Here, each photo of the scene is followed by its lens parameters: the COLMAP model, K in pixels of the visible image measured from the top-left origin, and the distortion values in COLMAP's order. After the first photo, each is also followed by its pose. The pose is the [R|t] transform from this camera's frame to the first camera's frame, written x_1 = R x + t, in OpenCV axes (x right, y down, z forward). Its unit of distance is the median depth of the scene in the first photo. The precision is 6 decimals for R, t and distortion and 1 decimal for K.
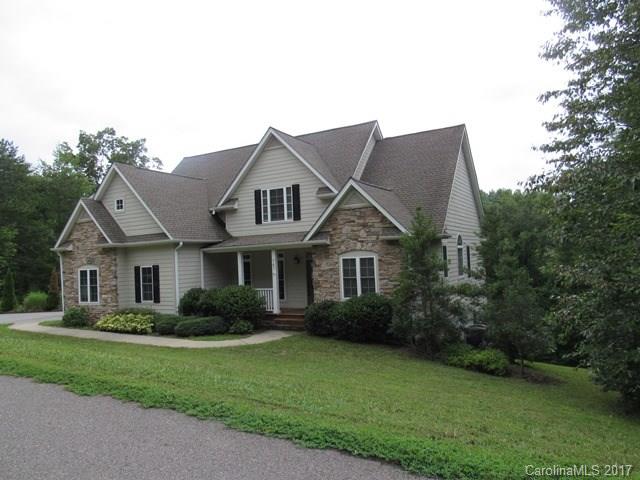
lens RADIAL K [[464.7, 0, 320.0], [0, 464.7, 242.3], [0, 0, 1]] dist [-0.005830, -0.003194]
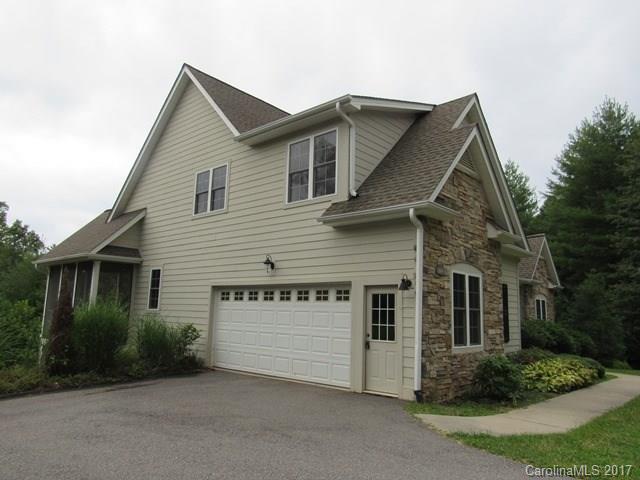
lens RADIAL K [[464.7, 0, 318.7], [0, 464.7, 237.0], [0, 0, 1]] dist [-0.005830, -0.003194]
pose [[0.210940, 0.207842, 0.955147, -1.018649], [-0.078823, 0.977568, -0.195313, 0.129424], [-0.974316, -0.034089, 0.222591, 1.081355]]
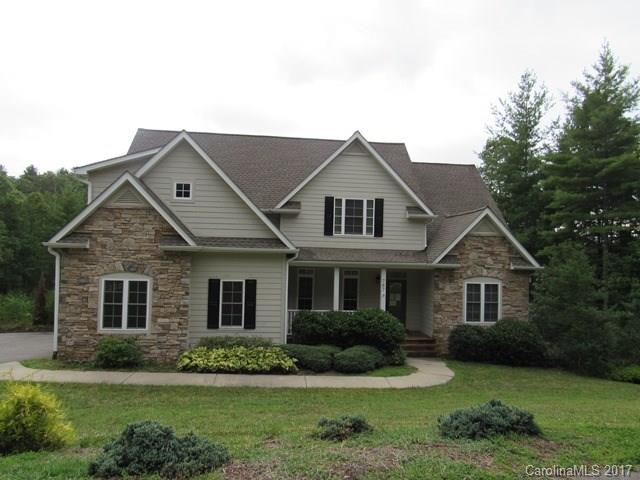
lens RADIAL K [[464.7, 0, 319.2], [0, 464.7, 241.7], [0, 0, 1]] dist [-0.005830, -0.003194]
pose [[0.807528, 0.085520, 0.583596, -0.694881], [-0.081760, 0.996111, -0.032839, 0.003353], [-0.584135, -0.021196, 0.811380, 0.308381]]
